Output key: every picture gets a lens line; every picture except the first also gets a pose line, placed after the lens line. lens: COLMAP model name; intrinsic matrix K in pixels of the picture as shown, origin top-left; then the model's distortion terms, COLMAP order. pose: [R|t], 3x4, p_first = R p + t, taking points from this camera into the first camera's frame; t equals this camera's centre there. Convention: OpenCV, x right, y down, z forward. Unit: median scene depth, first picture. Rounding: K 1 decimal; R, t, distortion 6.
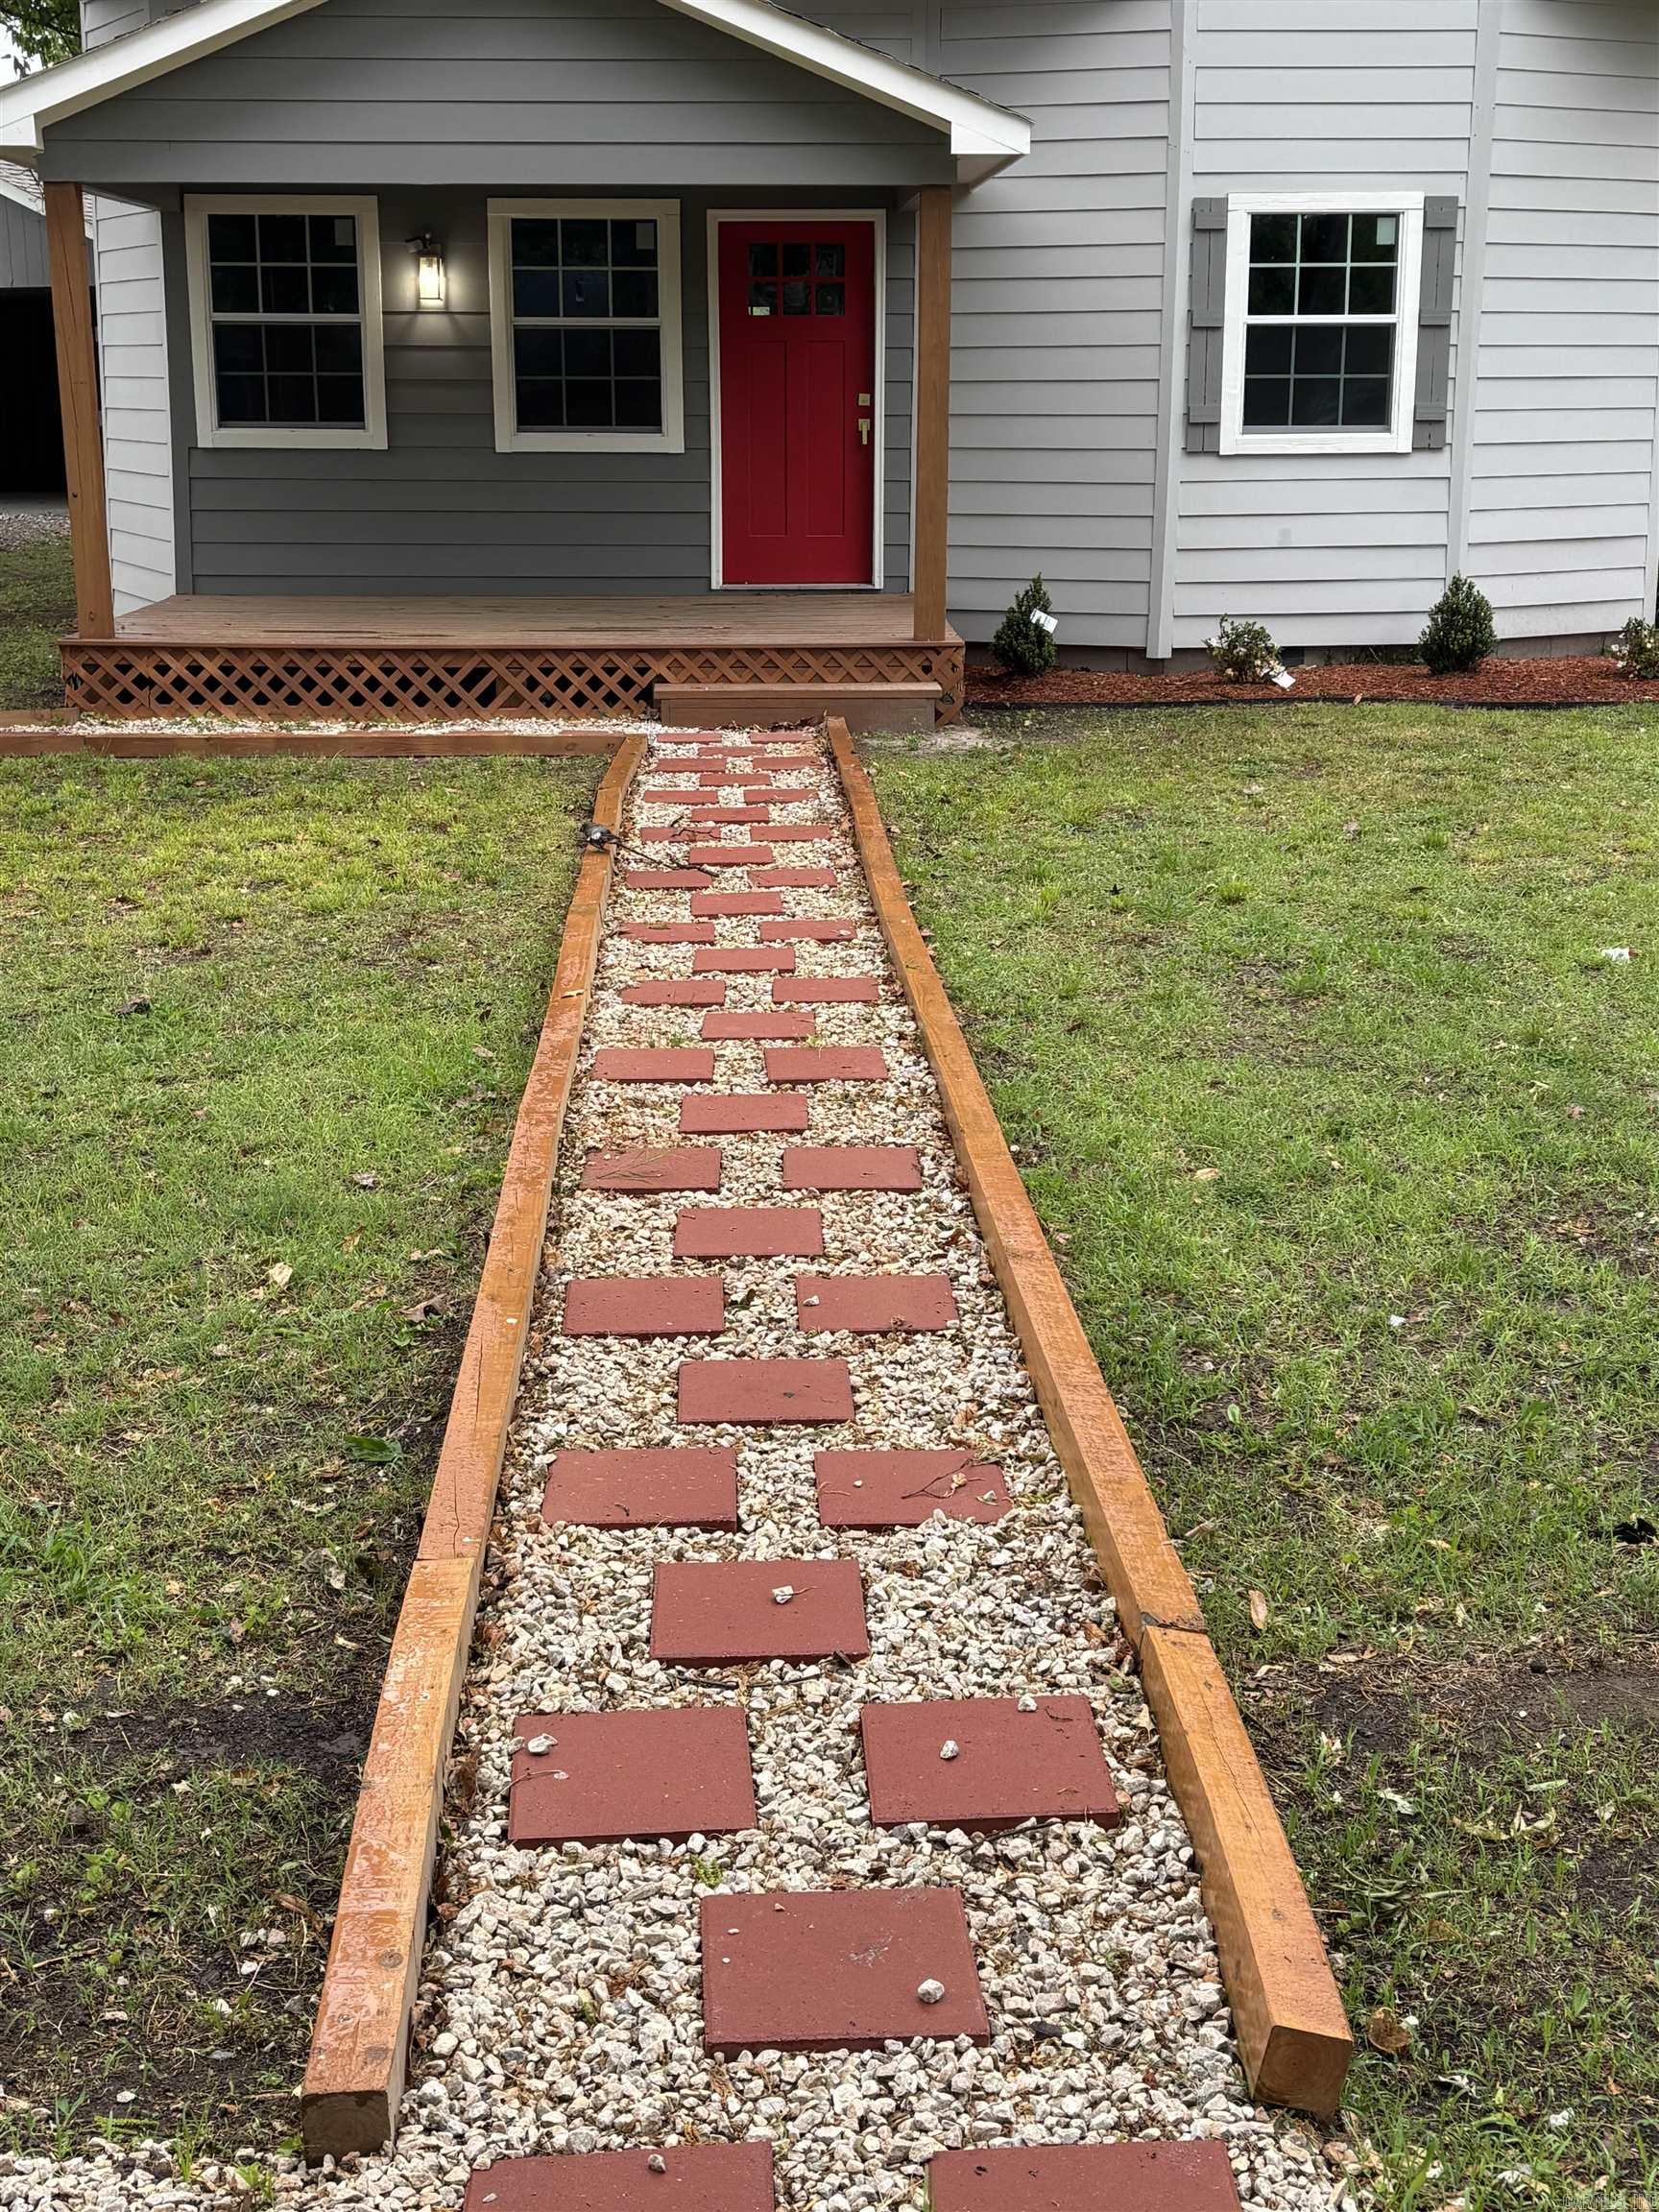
lens RADIAL K [[2707.5, 0, 829.5], [0, 2707.5, 1106.0], [0, 0, 1]] dist [0.176026, -0.649245]
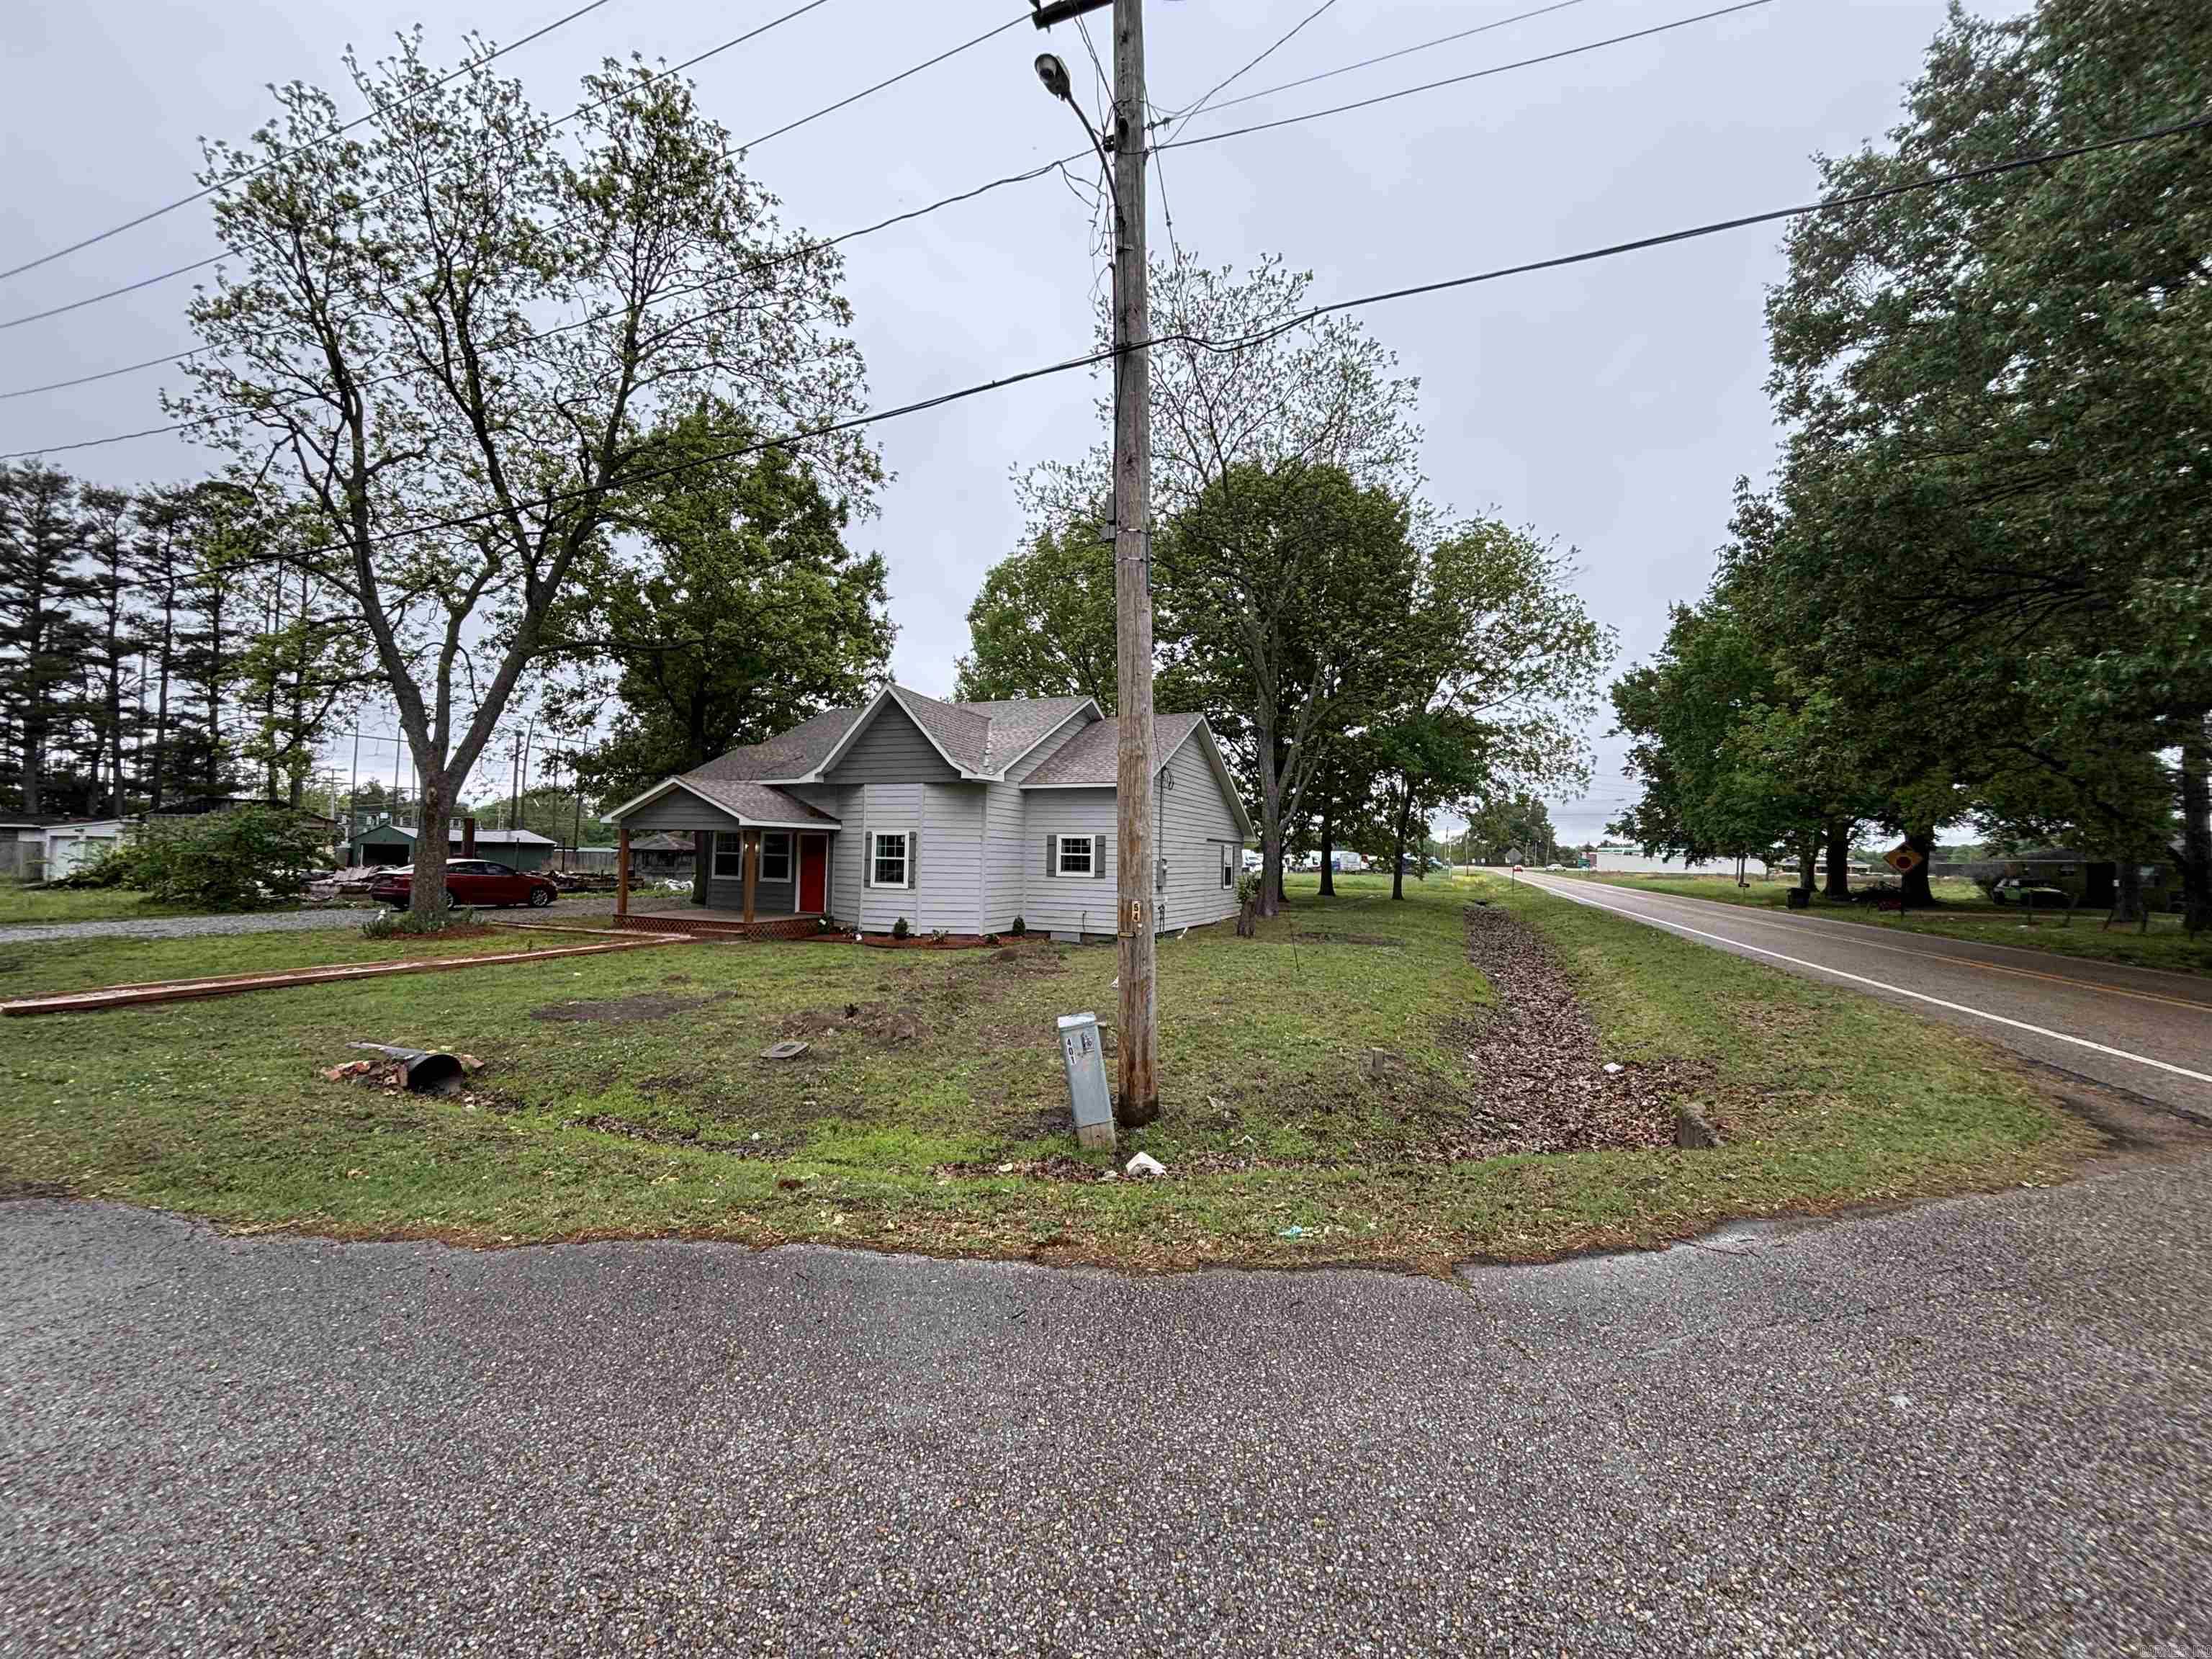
lens RADIAL K [[891.9, 0, 1125.1], [0, 891.9, 819.9], [0, 0, 1]] dist [0.009134, -0.000057]
pose [[0.912945, 0.005039, -0.408052, 1.256740], [-0.129619, 0.951724, -0.278246, 0.002776], [0.386951, 0.306915, 0.869524, -0.128820]]
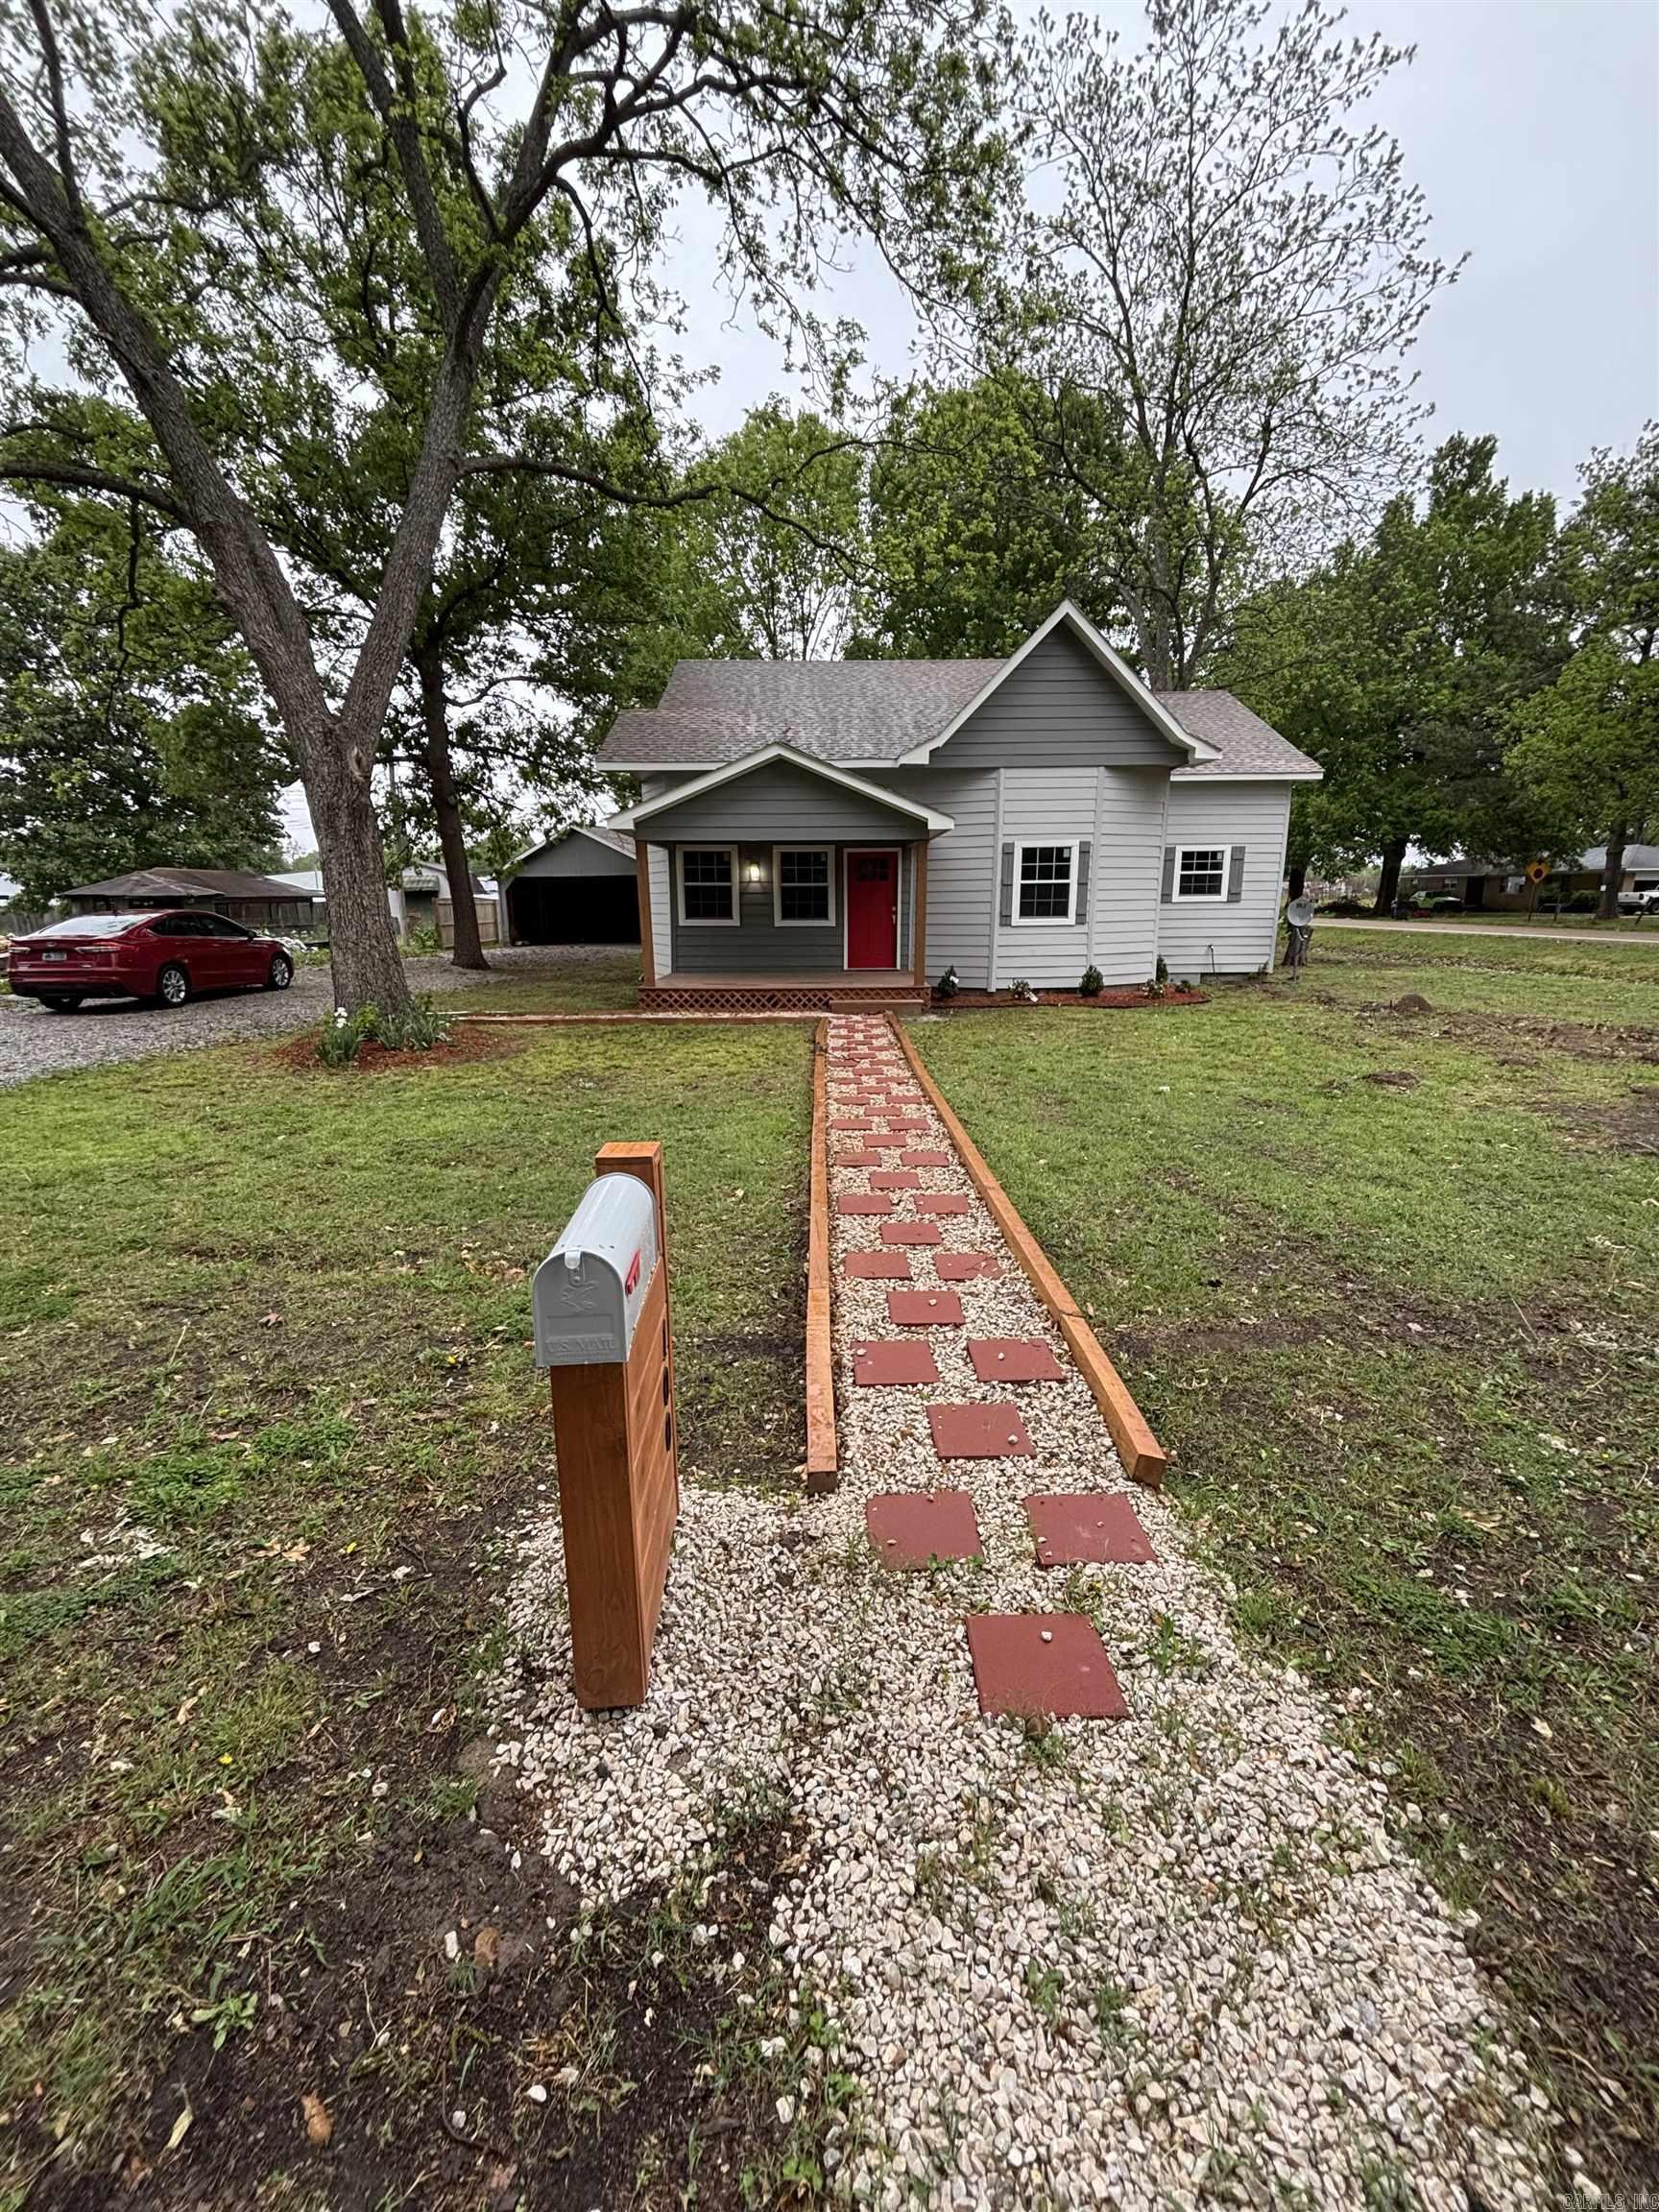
lens RADIAL K [[891.5, 0, 827.8], [0, 891.5, 1110.2], [0, 0, 1]] dist [0.012205, -0.000196]
pose [[0.999164, 0.002476, -0.040807, -0.024202], [-0.003821, 0.999450, -0.032932, 0.000900], [0.040703, 0.033061, 0.998624, 0.005912]]
